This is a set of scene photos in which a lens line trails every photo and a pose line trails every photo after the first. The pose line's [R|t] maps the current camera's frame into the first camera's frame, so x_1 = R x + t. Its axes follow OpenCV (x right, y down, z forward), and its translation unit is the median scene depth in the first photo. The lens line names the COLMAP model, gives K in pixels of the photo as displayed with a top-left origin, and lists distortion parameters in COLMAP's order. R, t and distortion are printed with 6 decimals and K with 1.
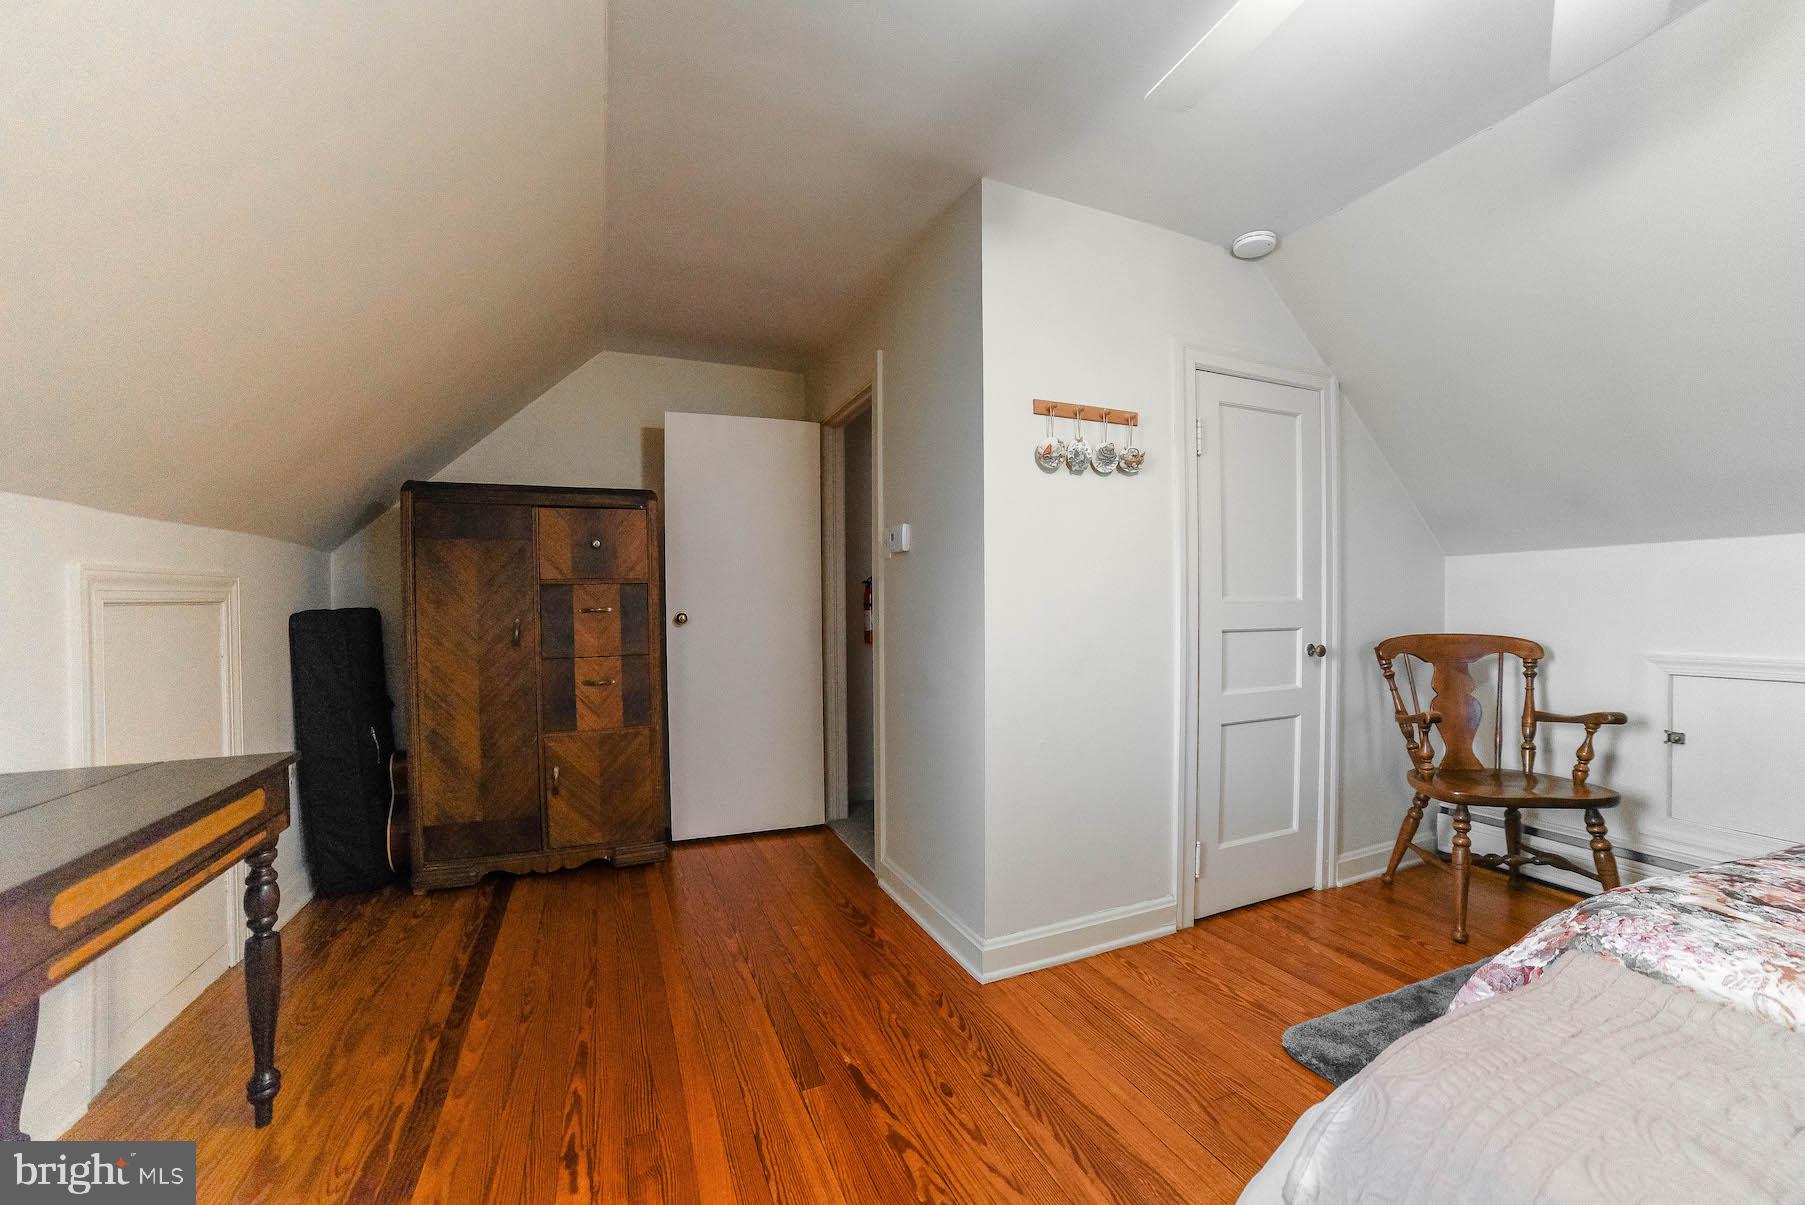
lens RADIAL K [[716.2, 0, 904.6], [0, 716.2, 616.1], [0, 0, 1]] dist [-0.080107, 0.035906]
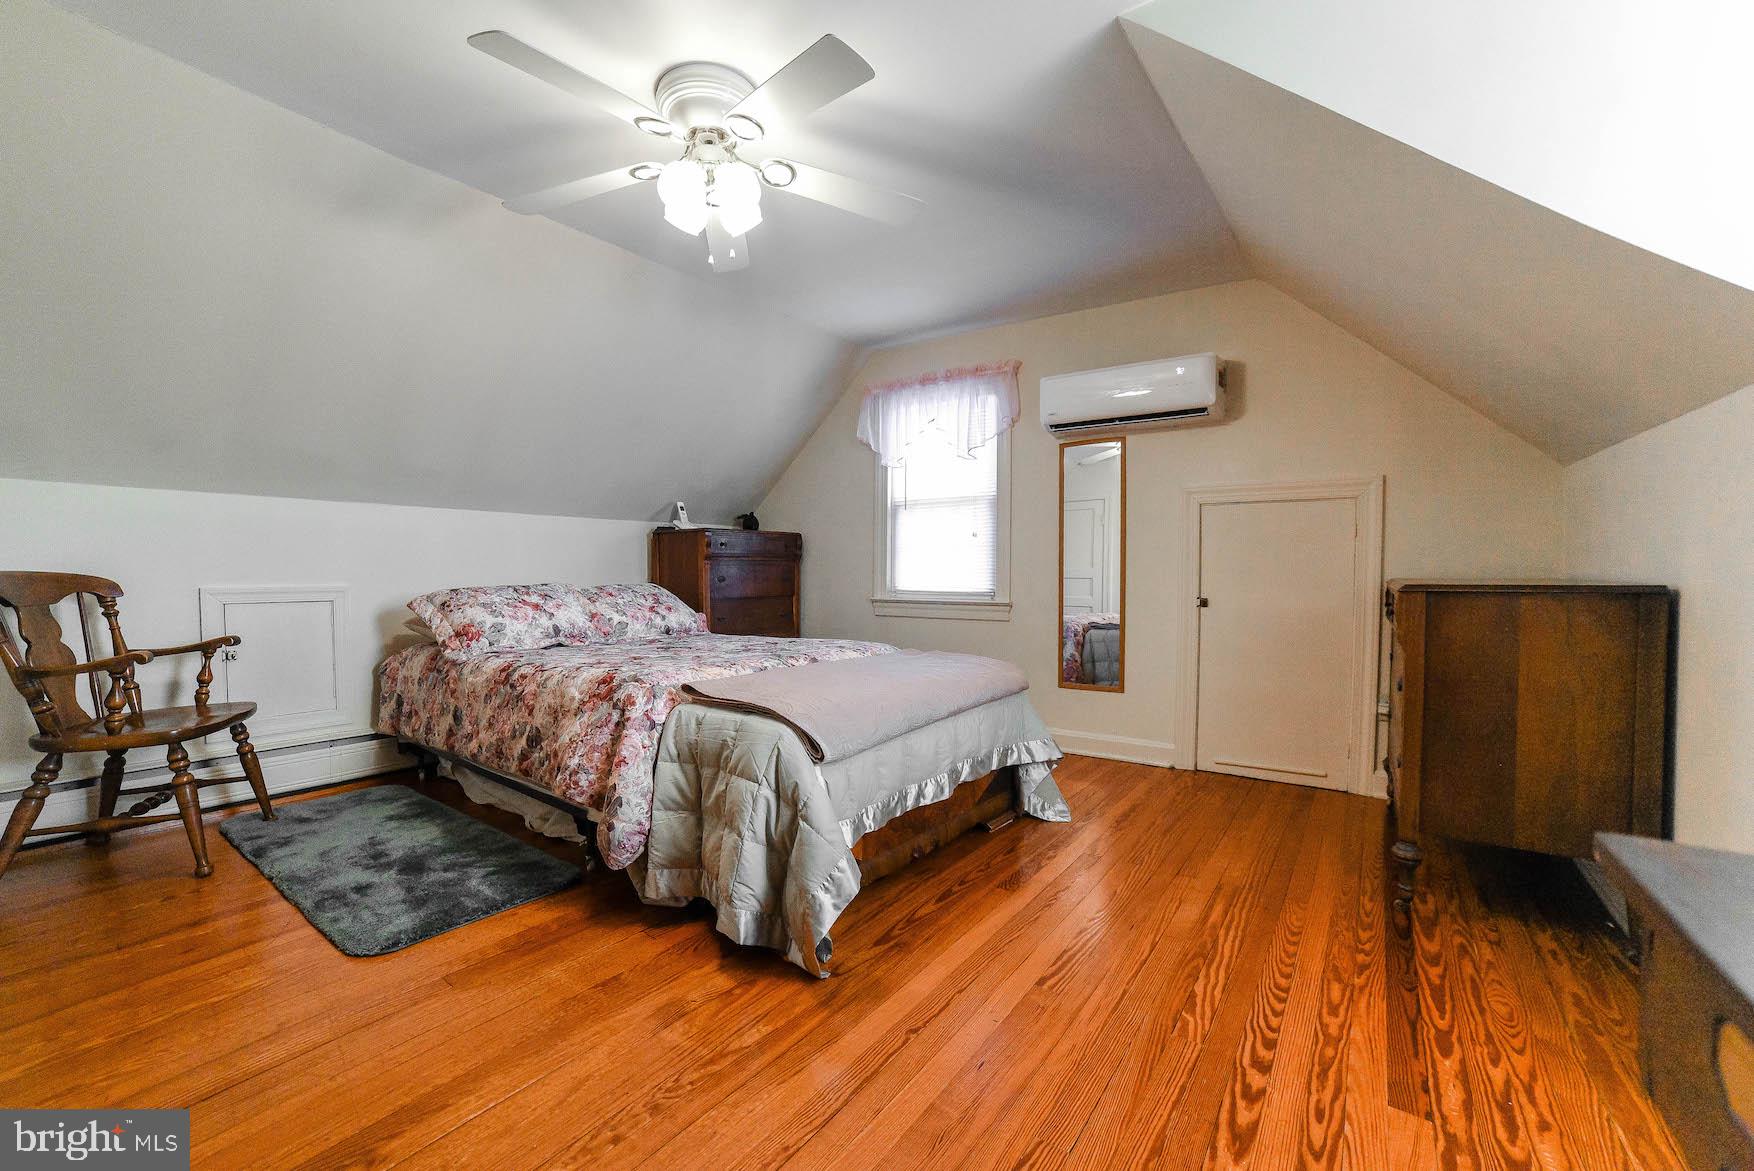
lens RADIAL K [[695.9, 0, 879.1], [0, 695.9, 598.7], [0, 0, 1]] dist [-0.080107, 0.035906]
pose [[-0.494527, -0.025547, 0.868787, -0.424025], [0.014763, 0.999177, 0.037785, 0.045614], [-0.869037, 0.031511, -0.493743, 0.531413]]
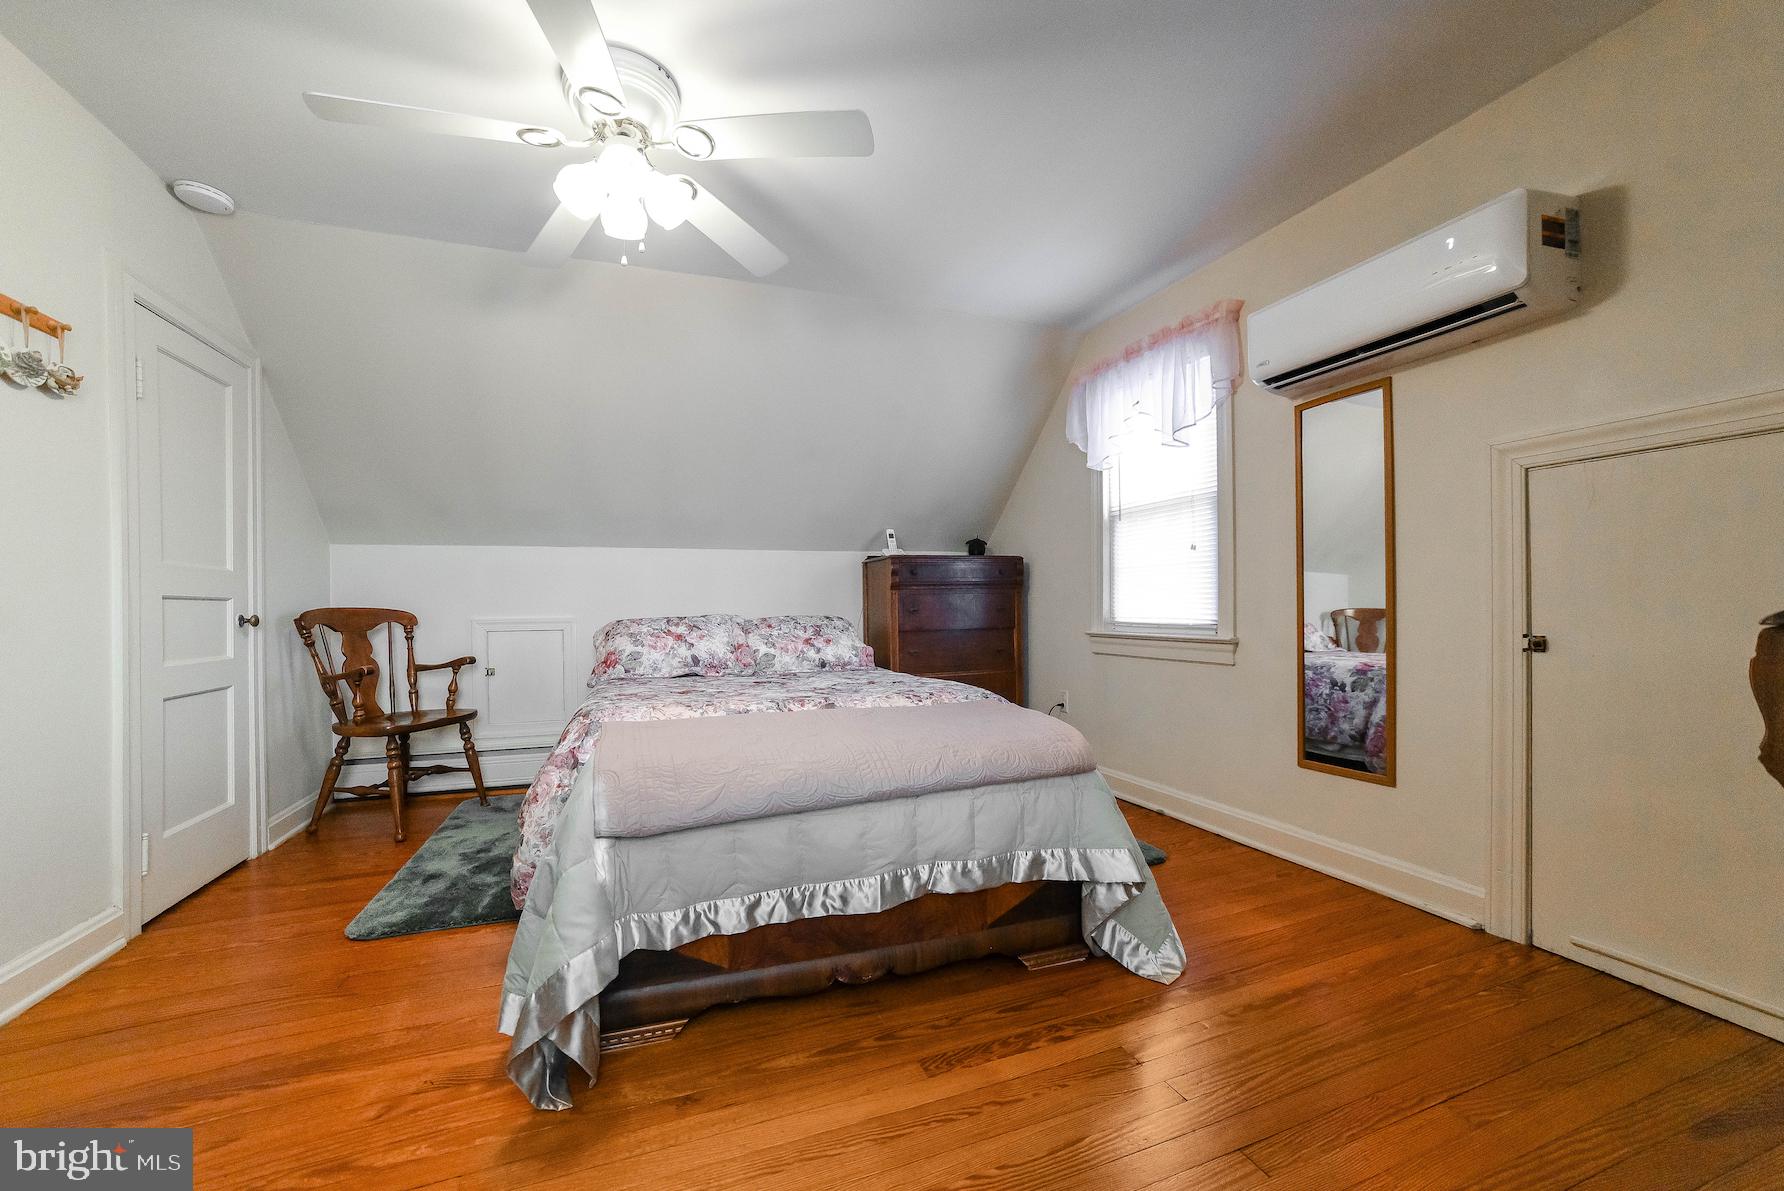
lens RADIAL K [[707.8, 0, 894.1], [0, 707.8, 608.9], [0, 0, 1]] dist [-0.080107, 0.035906]
pose [[0.051156, 0.003213, 0.998685, -0.353137], [0.024886, 0.999680, -0.004491, 0.059792], [-0.998381, 0.025083, 0.051060, 0.006290]]
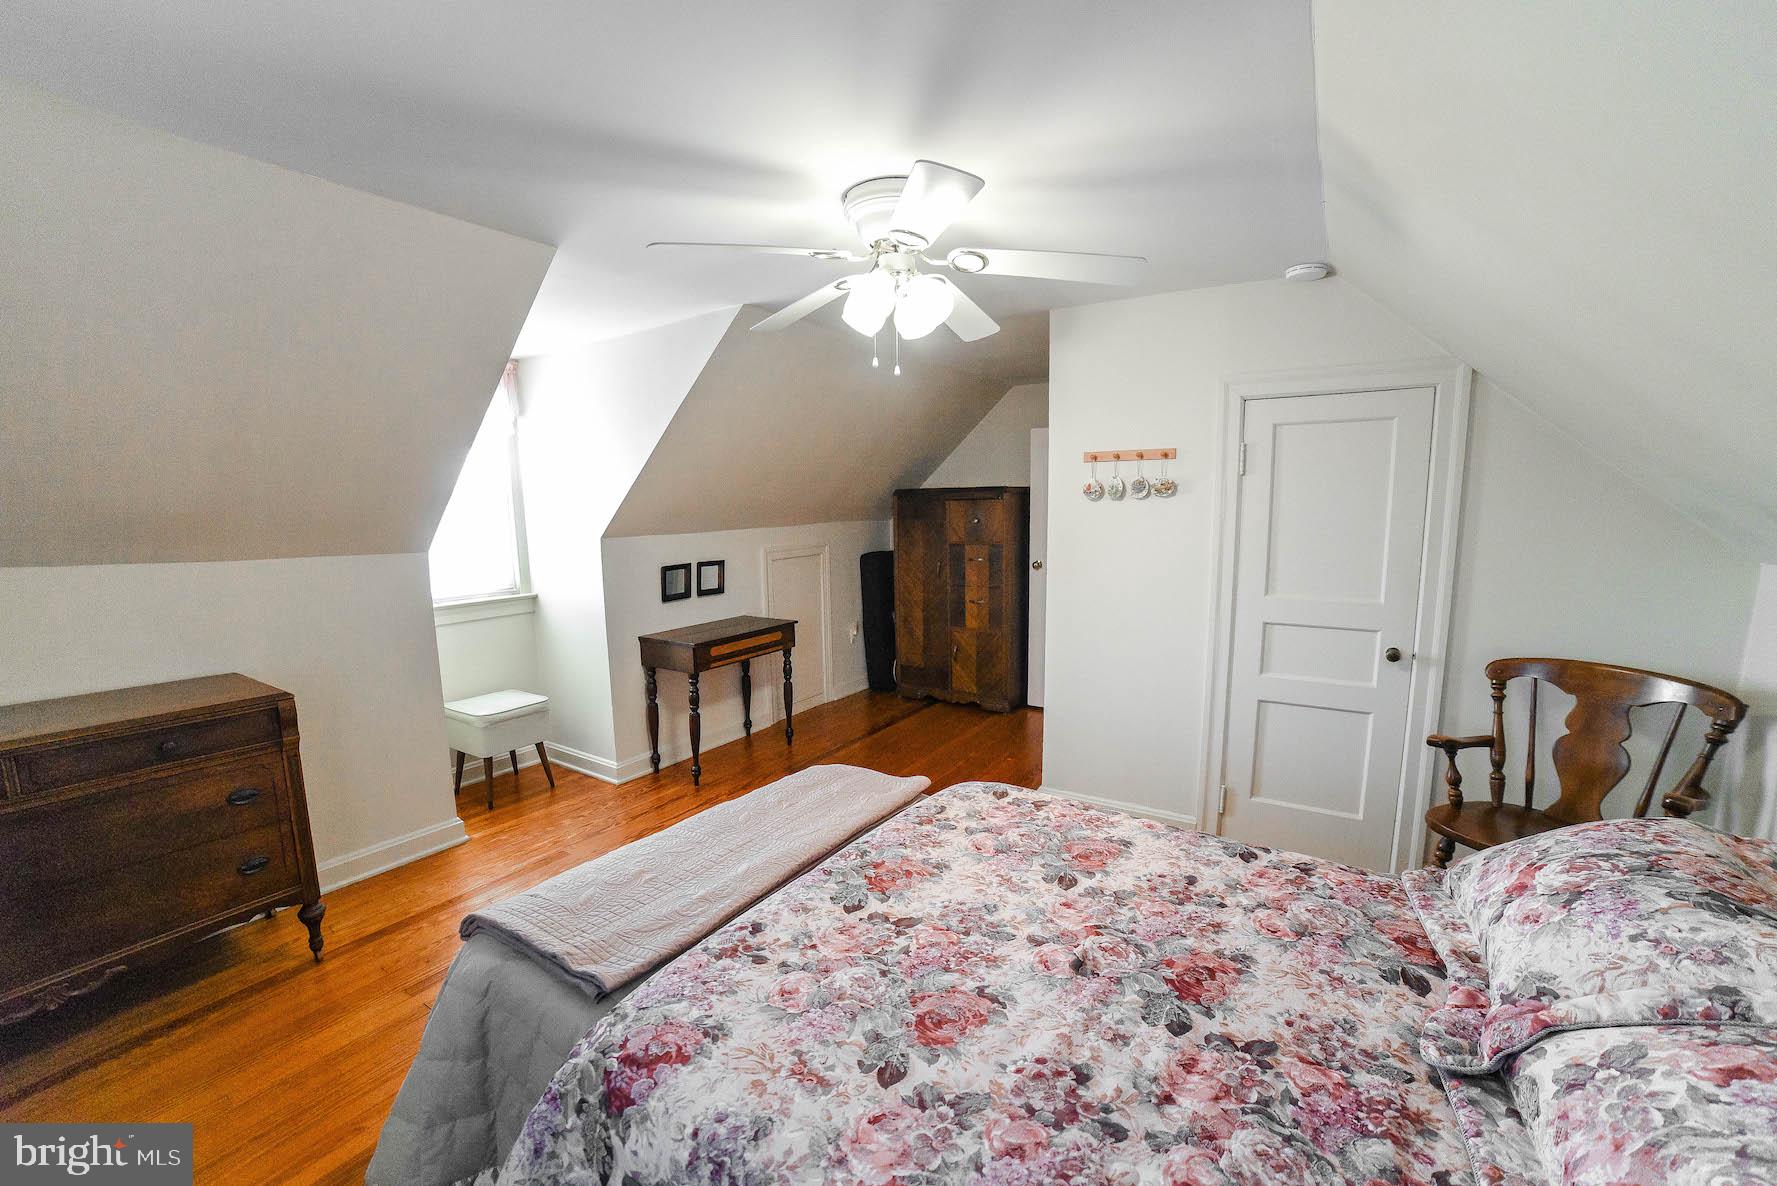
lens RADIAL K [[720.6, 0, 888.5], [0, 720.6, 593.0], [0, 0, 1]] dist [-0.084128, -0.000041]
pose [[0.542297, 0.106461, -0.833415, 1.016880], [-0.006808, 0.992464, 0.122348, -0.157393], [0.840159, -0.060674, 0.538935, -0.143562]]
